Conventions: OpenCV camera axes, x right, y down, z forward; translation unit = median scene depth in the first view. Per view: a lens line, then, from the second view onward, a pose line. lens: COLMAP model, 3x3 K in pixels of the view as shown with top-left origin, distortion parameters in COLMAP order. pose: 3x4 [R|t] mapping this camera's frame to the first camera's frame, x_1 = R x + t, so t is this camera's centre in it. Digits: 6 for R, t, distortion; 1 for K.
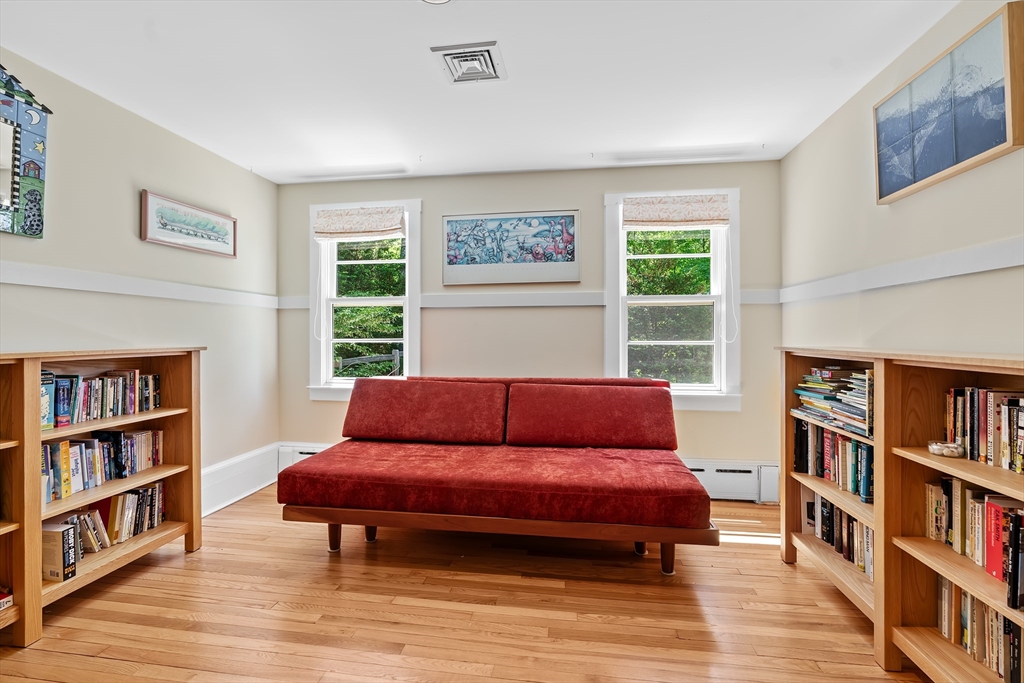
lens RADIAL K [[464.5, 0, 510.5], [0, 464.5, 338.5], [0, 0, 1]] dist [-0.010293, 0.005640]
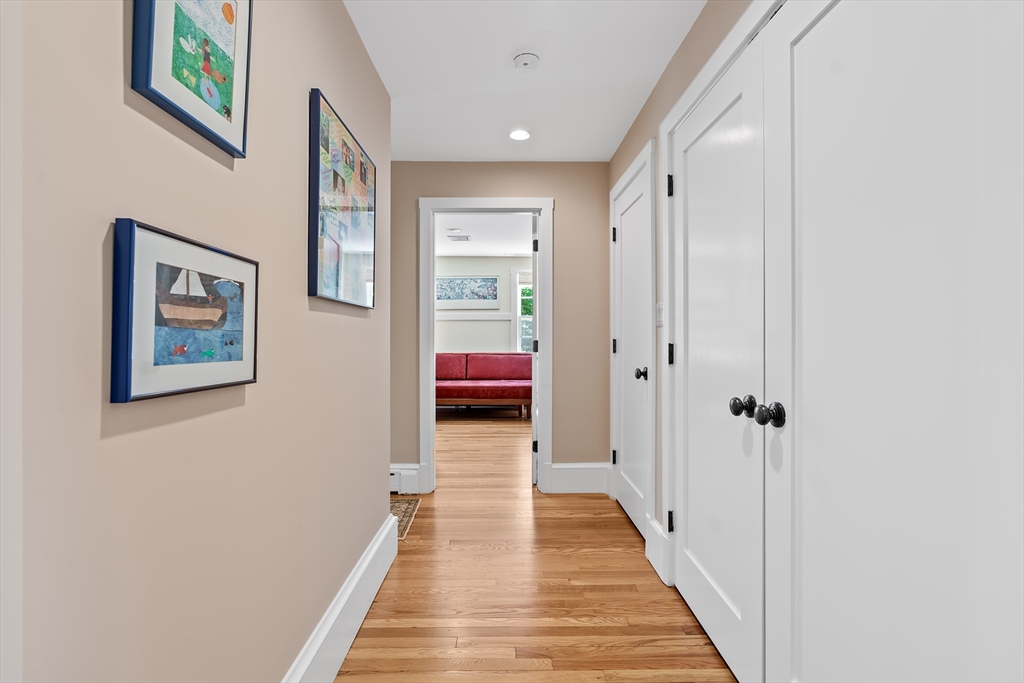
lens RADIAL K [[464.5, 0, 513.1], [0, 464.5, 336.0], [0, 0, 1]] dist [-0.010293, 0.005640]
pose [[0.987529, 0.004229, 0.157380, -0.128356], [-0.004000, 0.999990, -0.001776, 0.007439], [-0.157386, 0.001124, 0.987536, -1.151256]]
